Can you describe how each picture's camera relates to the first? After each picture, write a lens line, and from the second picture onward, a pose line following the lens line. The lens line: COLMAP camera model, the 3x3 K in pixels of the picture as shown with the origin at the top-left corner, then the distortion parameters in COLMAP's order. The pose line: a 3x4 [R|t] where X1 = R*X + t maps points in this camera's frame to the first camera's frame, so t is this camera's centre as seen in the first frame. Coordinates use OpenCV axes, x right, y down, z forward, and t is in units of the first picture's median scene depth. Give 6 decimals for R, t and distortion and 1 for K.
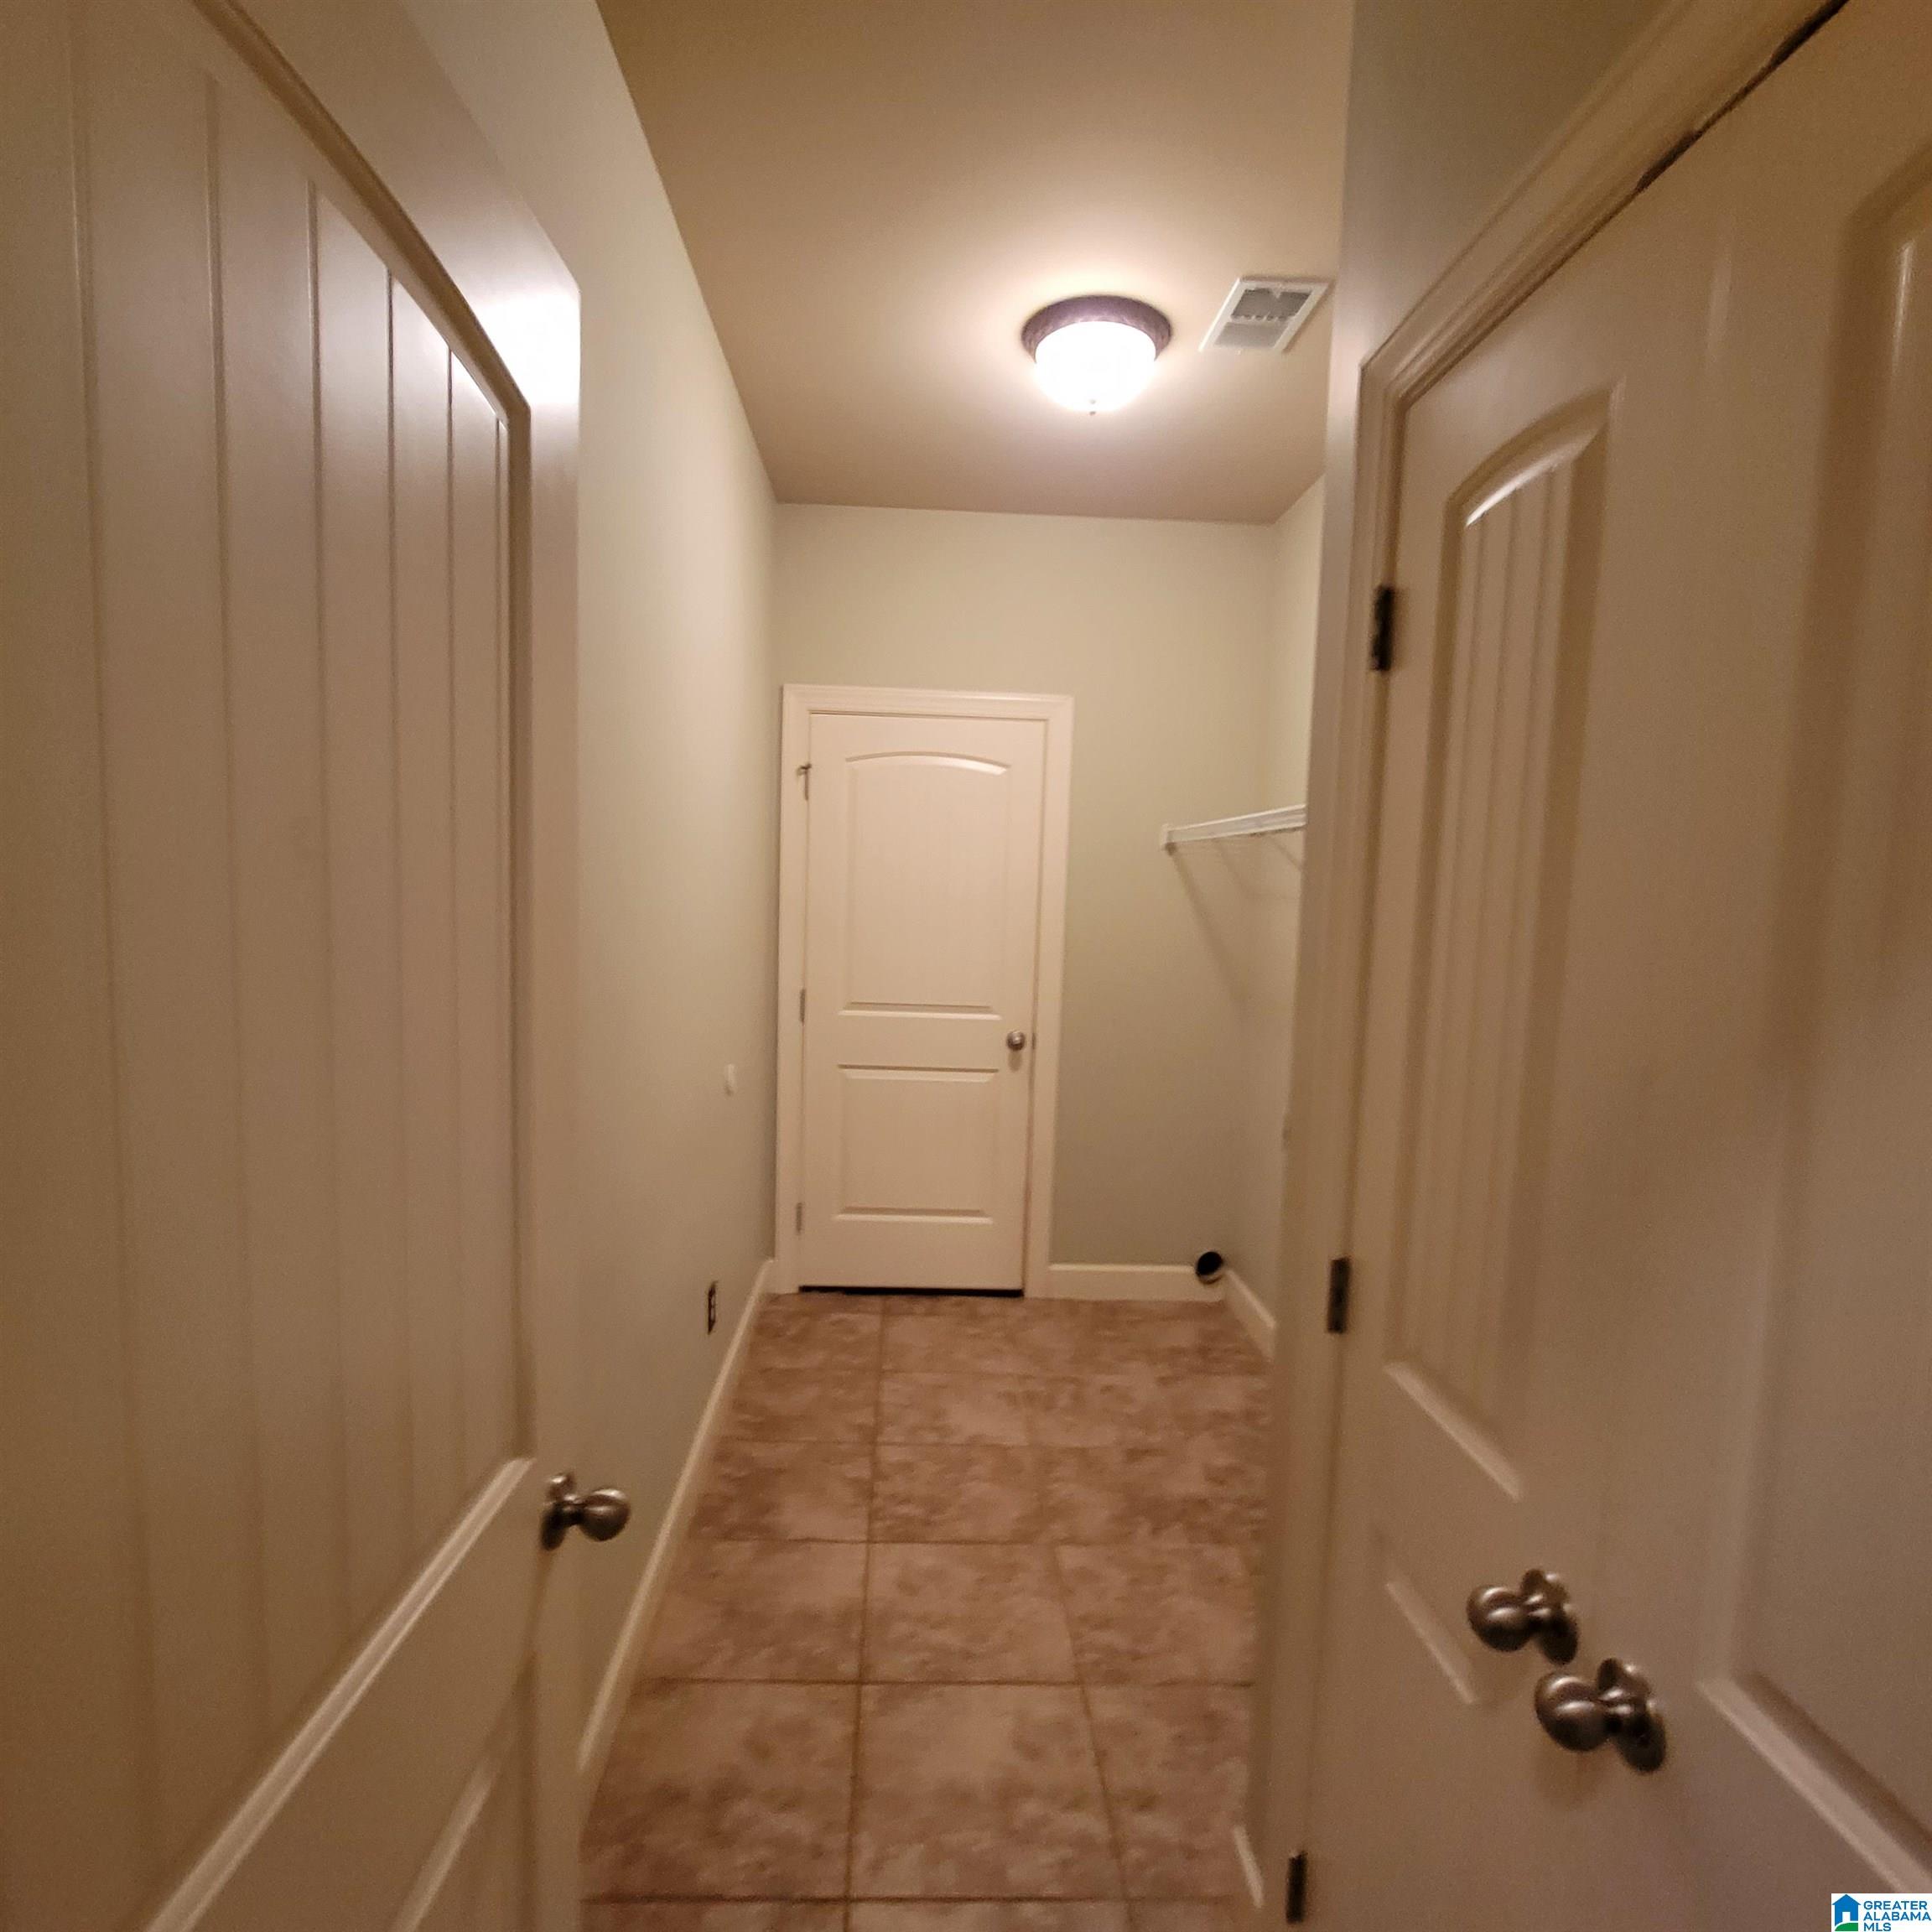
lens RADIAL K [[1050.3, 0, 945.2], [0, 1050.3, 957.3], [0, 0, 1]] dist [-0.002860, -0.000460]
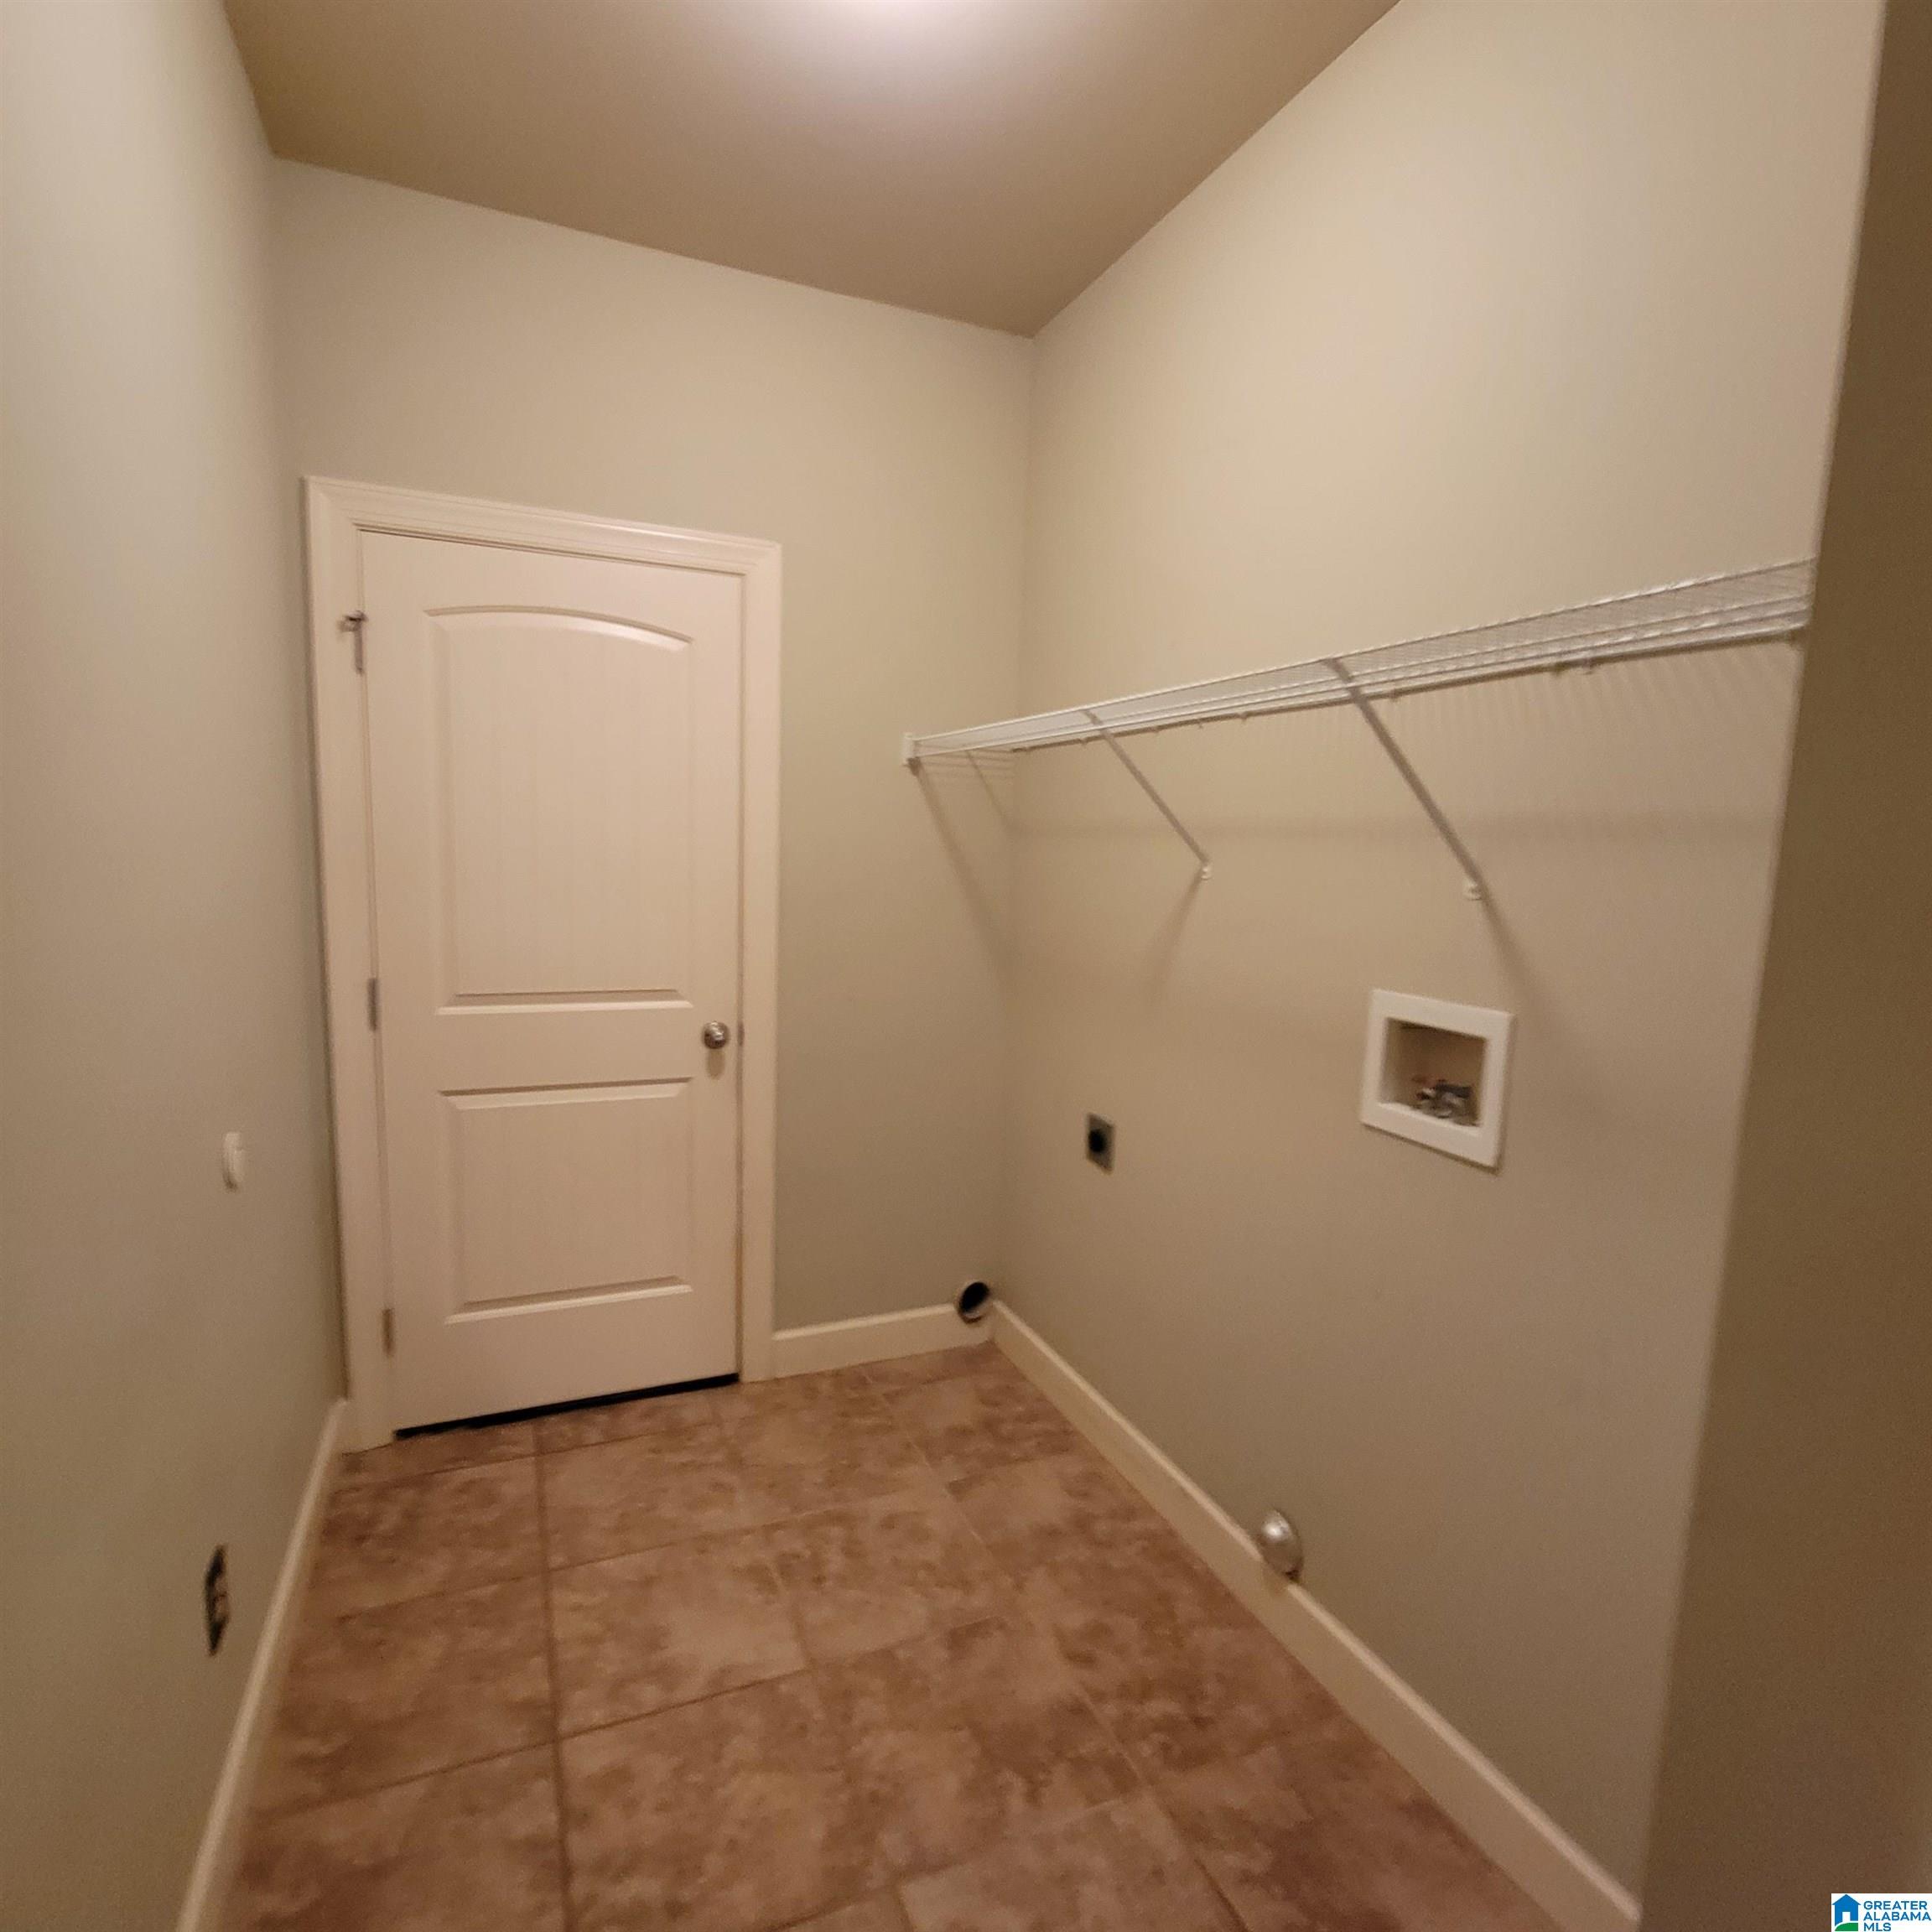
lens RADIAL K [[1072.5, 0, 960.6], [0, 1072.5, 972.4], [0, 0, 1]] dist [-0.007353, 0.000082]
pose [[0.932401, -0.047833, 0.358247, -0.039450], [0.025495, 0.997439, 0.066823, -0.007632], [-0.360526, -0.053172, 0.931232, 0.299580]]
